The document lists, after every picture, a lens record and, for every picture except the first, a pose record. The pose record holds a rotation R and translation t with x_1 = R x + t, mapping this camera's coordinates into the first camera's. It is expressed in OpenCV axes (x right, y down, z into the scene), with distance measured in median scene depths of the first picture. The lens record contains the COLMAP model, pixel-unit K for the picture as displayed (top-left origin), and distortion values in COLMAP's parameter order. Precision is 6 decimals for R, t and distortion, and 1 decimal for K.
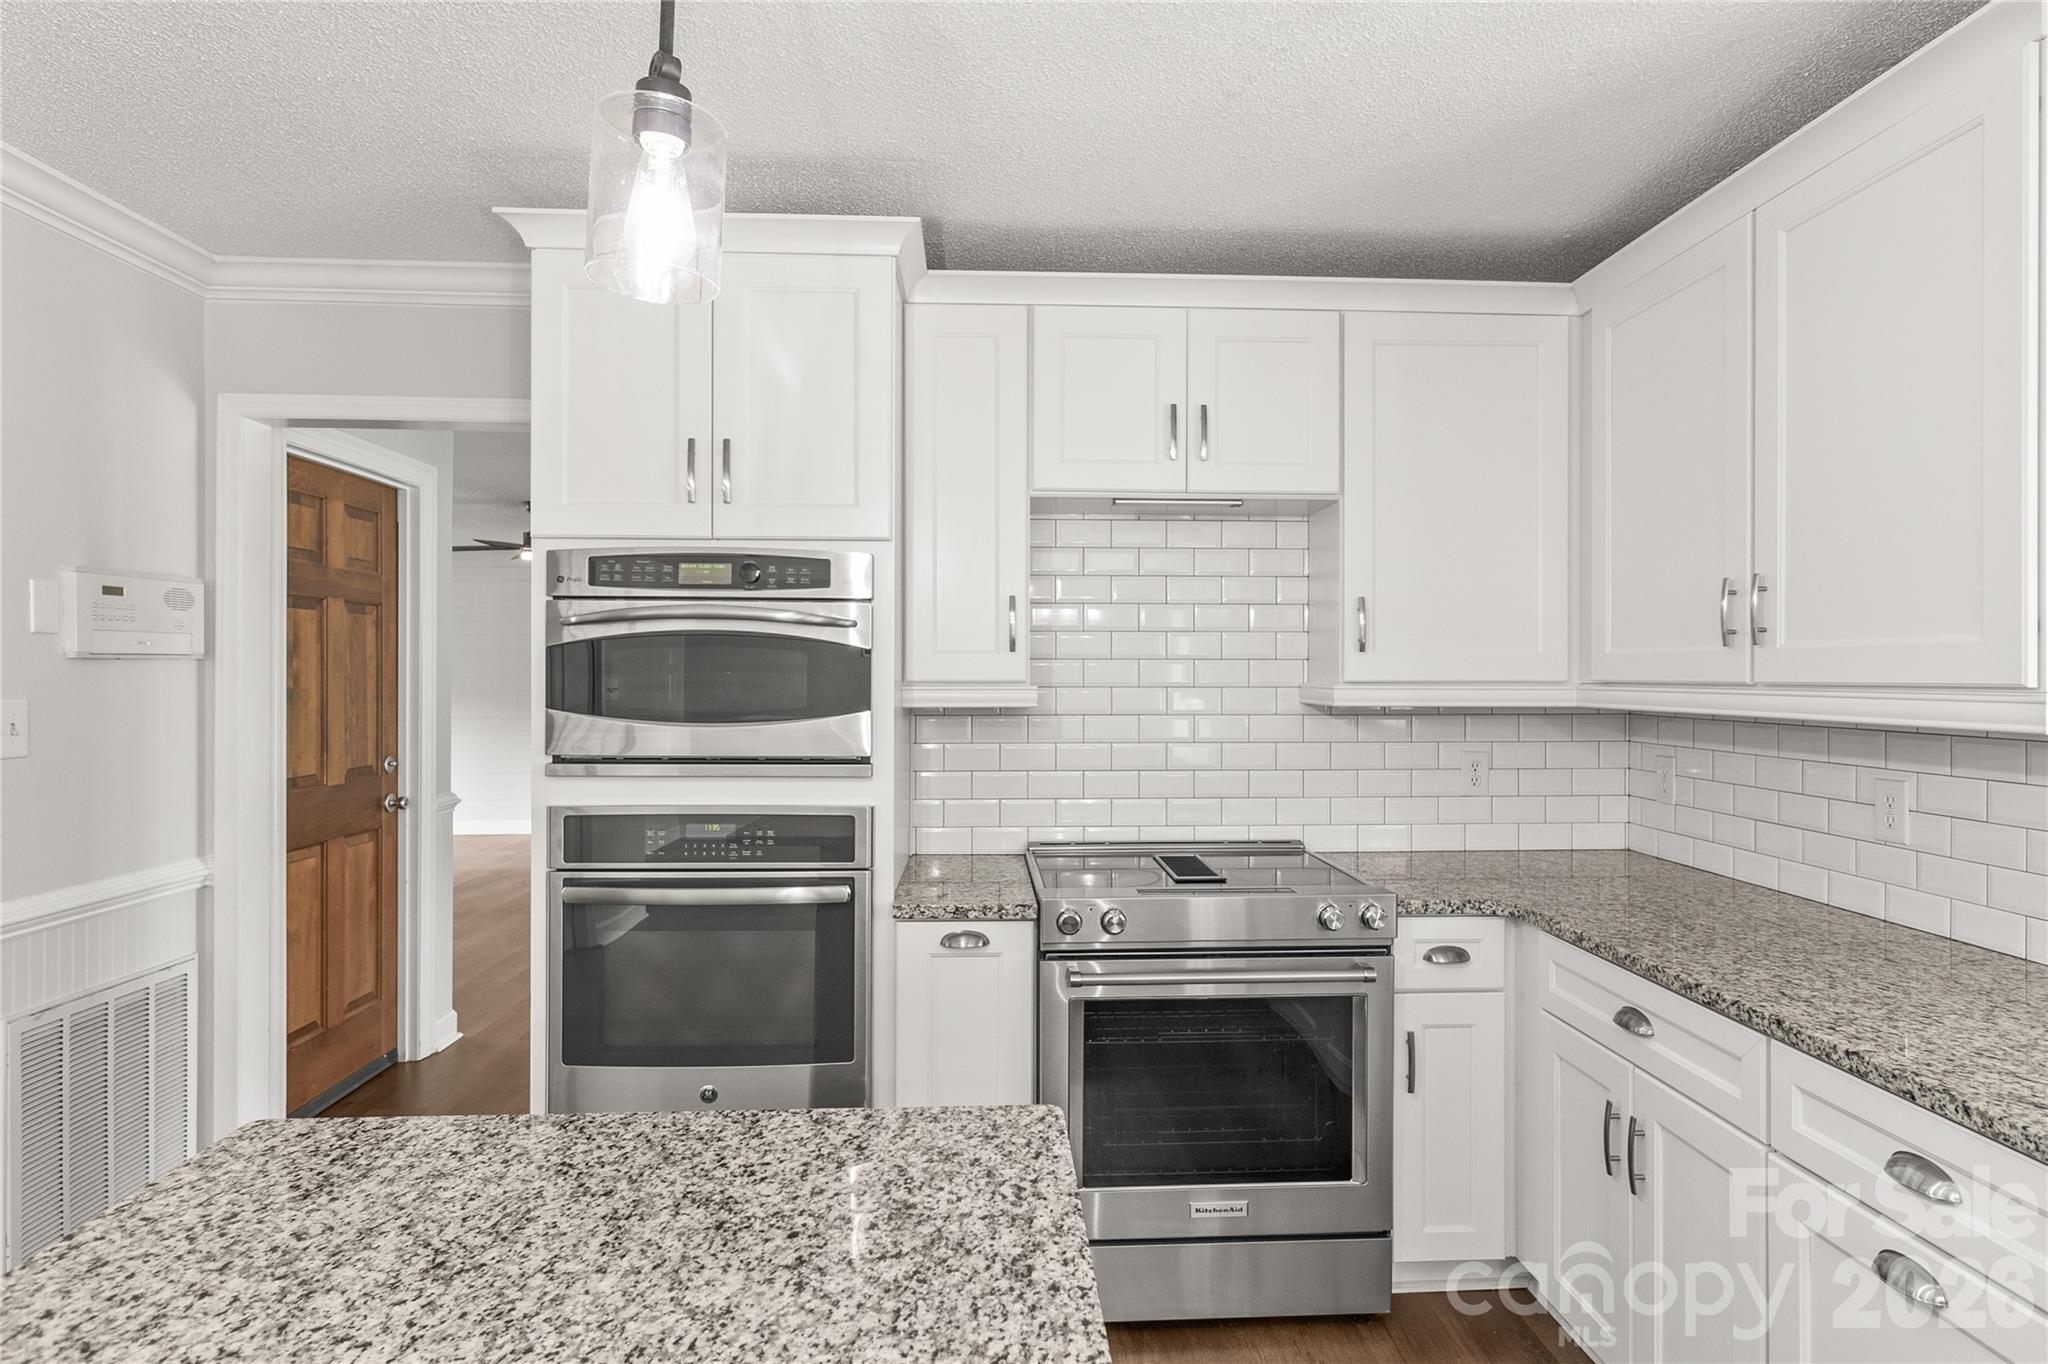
lens RADIAL K [[1124.9, 0, 1024.7], [0, 1124.9, 678.6], [0, 0, 1]] dist [-0.020677, 0.001973]
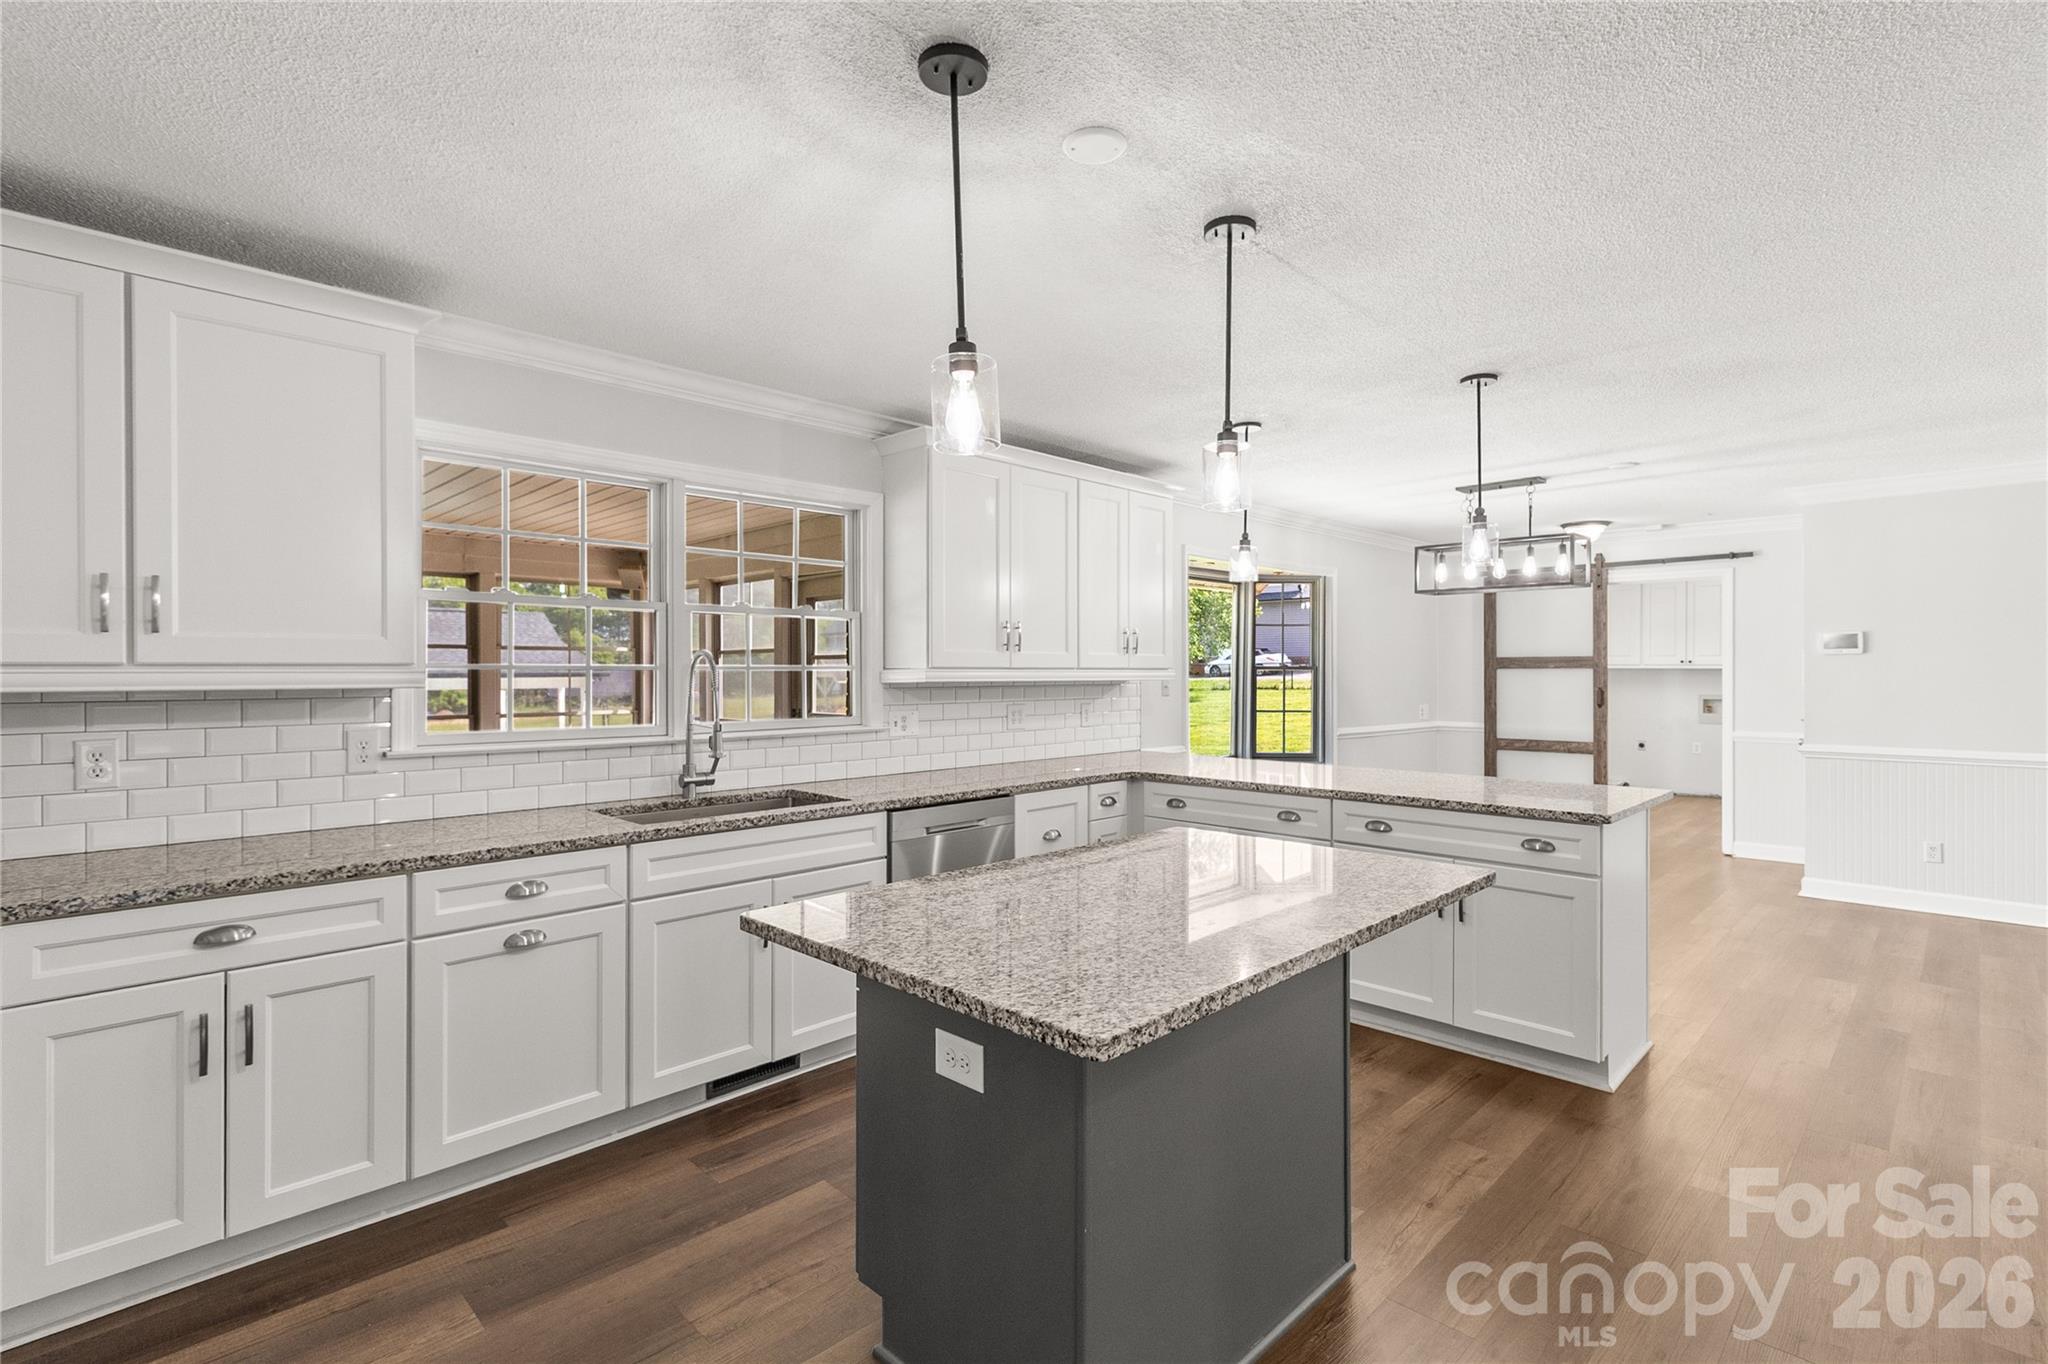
lens RADIAL K [[936.5, 0, 1024.5], [0, 936.5, 671.3], [0, 0, 1]] dist [0.002760, -0.000815]
pose [[-0.673839, -0.005980, 0.738854, -1.446392], [0.001426, 0.999955, 0.009393, 0.005446], [-0.738877, 0.007383, -0.673800, 1.823579]]
